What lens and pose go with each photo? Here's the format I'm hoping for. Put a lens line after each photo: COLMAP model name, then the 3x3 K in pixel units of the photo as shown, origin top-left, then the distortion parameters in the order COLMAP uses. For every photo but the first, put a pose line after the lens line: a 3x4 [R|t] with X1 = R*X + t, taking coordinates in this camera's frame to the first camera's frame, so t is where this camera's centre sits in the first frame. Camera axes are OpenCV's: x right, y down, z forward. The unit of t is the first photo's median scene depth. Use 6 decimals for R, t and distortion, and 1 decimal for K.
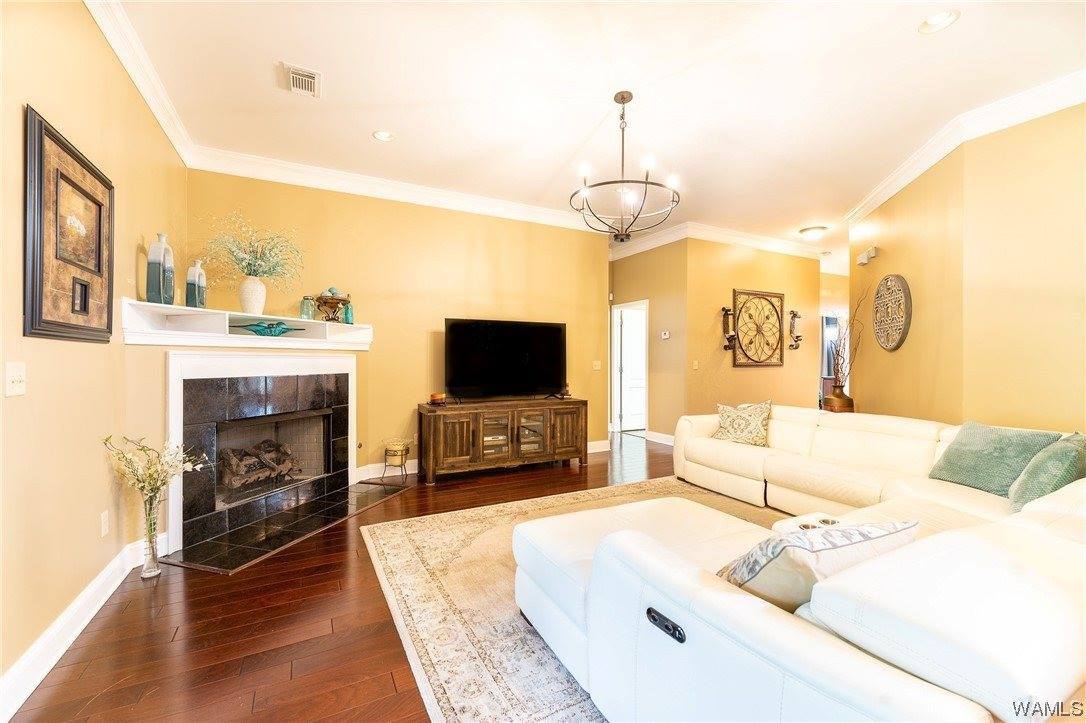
lens RADIAL K [[445.9, 0, 539.3], [0, 445.9, 358.0], [0, 0, 1]] dist [0.000890, 0.000033]
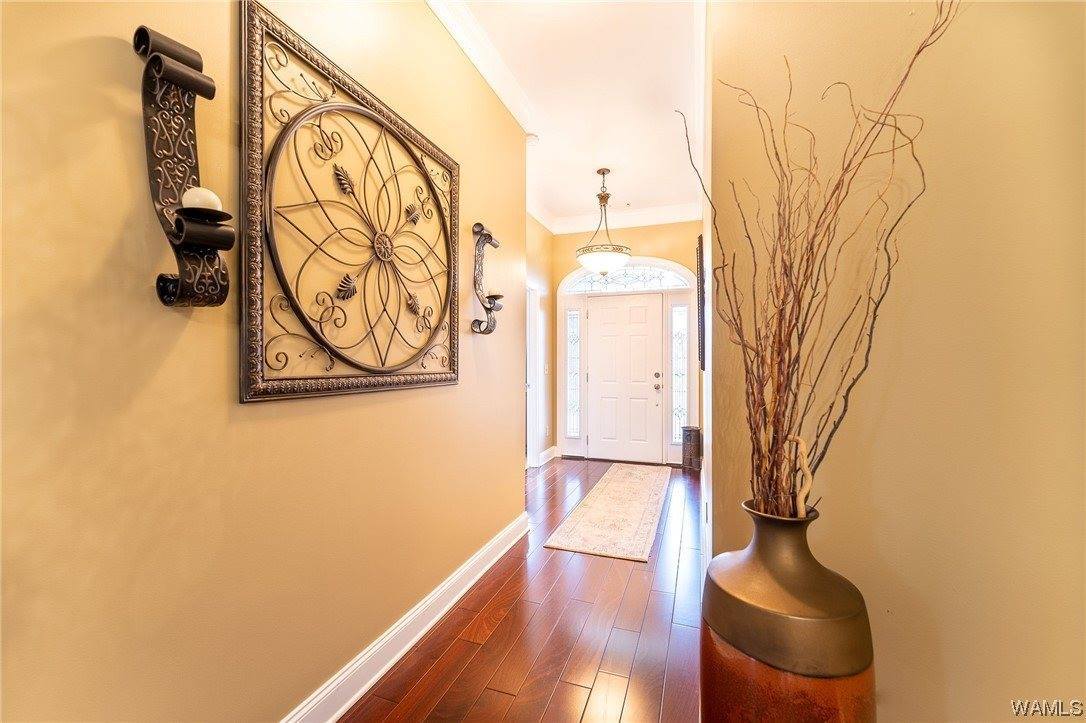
lens RADIAL K [[445.9, 0, 541.1], [0, 445.9, 362.4], [0, 0, 1]] dist [0.000890, 0.000033]
pose [[0.744786, -0.002805, 0.667297, 0.382559], [0.004978, 0.999987, -0.001353, 0.004210], [-0.667284, 0.004330, 0.744790, 0.730831]]
